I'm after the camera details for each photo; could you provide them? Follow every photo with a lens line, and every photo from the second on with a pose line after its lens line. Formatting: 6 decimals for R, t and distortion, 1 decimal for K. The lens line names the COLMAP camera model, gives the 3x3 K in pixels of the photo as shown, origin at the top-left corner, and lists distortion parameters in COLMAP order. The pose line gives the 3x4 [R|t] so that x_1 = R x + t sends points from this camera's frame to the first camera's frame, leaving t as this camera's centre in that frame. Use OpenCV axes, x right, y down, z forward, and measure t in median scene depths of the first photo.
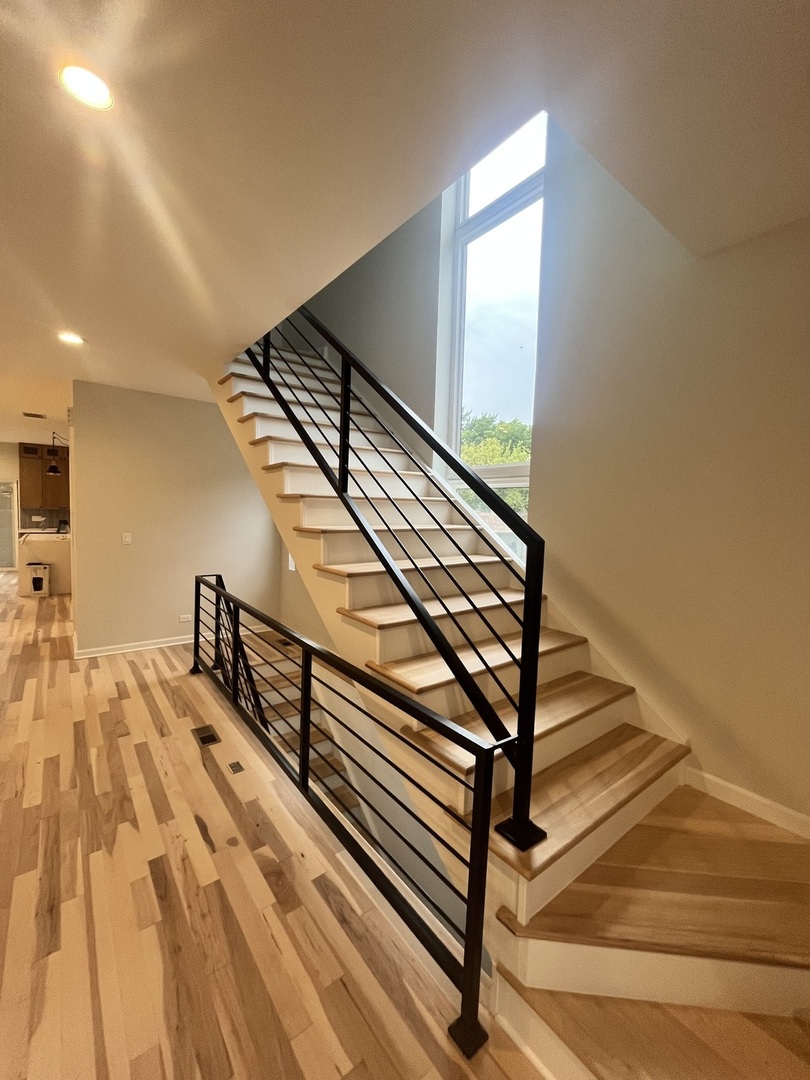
lens RADIAL K [[442.9, 0, 405.3], [0, 442.9, 536.6], [0, 0, 1]] dist [-0.000120, 0.000061]
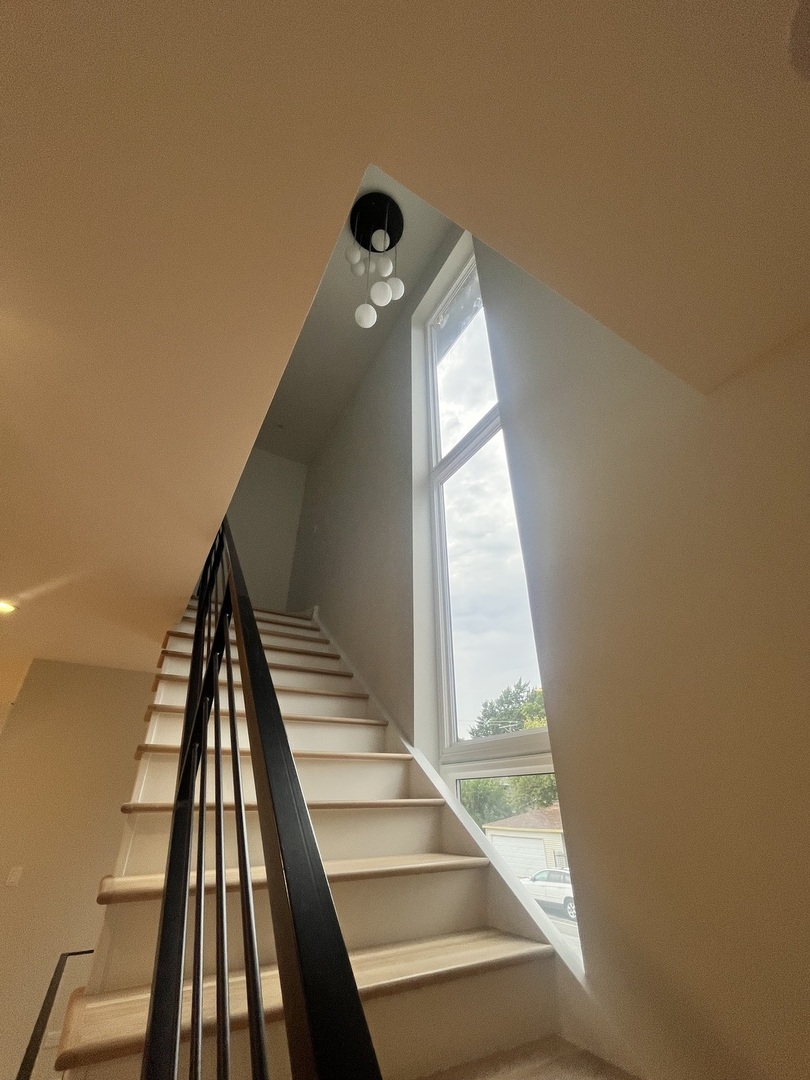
lens RADIAL K [[446.2, 0, 407.4], [0, 446.2, 556.4], [0, 0, 1]] dist [0.000684, 0.000039]
pose [[0.990476, -0.092896, -0.101625, 0.148151], [0.023920, 0.842967, -0.537433, -0.036345], [0.135592, 0.529883, 0.837161, 0.298259]]
